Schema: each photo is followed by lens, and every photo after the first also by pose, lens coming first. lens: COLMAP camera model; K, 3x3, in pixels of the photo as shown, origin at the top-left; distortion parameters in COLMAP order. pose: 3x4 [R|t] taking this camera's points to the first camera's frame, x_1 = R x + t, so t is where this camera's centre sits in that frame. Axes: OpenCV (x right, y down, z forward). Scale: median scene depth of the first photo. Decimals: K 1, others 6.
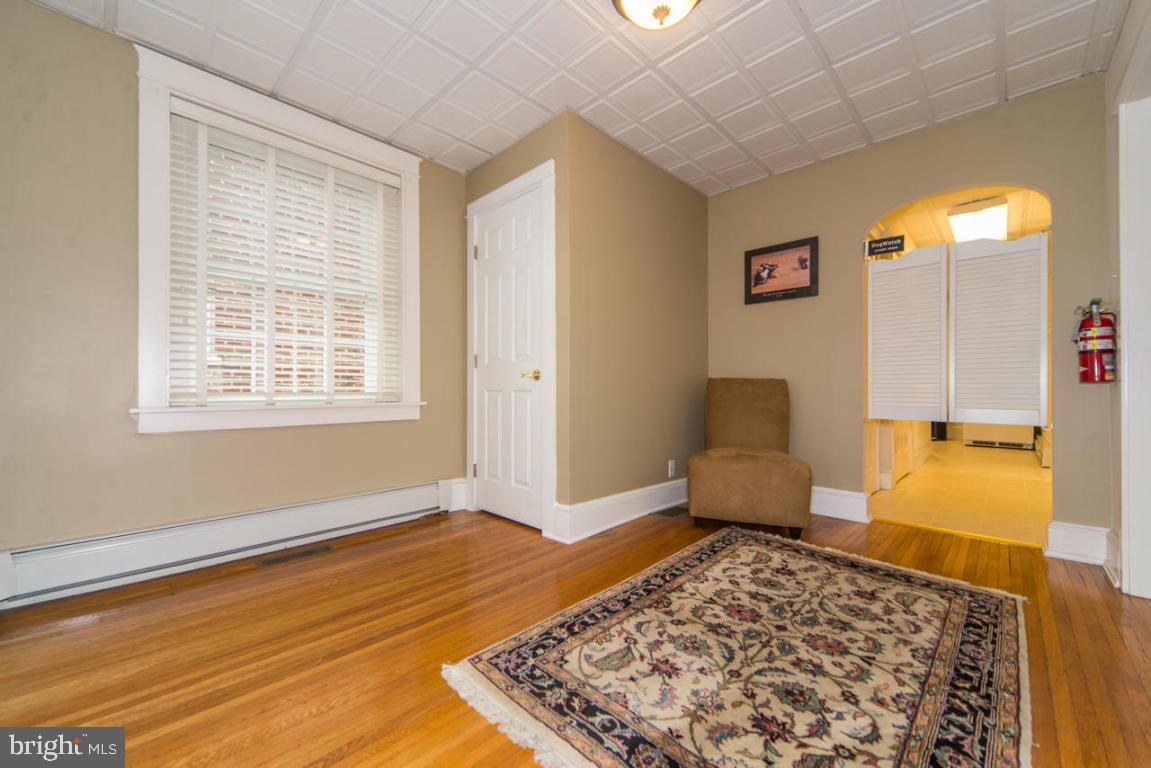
lens RADIAL K [[453.3, 0, 574.9], [0, 453.3, 388.2], [0, 0, 1]] dist [0.001670, 0.000040]
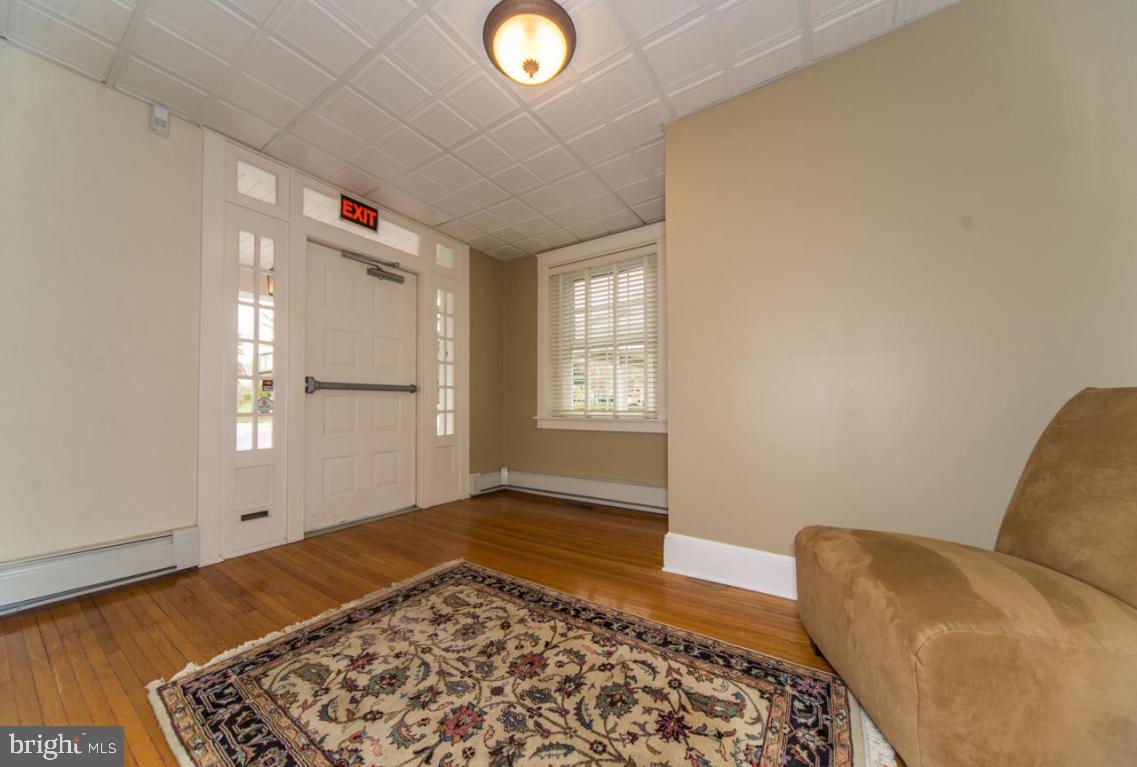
lens RADIAL K [[392.8, 0, 557.2], [0, 392.8, 404.3], [0, 0, 1]] dist [0.007502, -0.001053]
pose [[0.166552, 0.000608, -0.986033, 1.301608], [0.001867, 0.999998, 0.000932, -0.026468], [0.986031, -0.001996, 0.166550, 1.051430]]
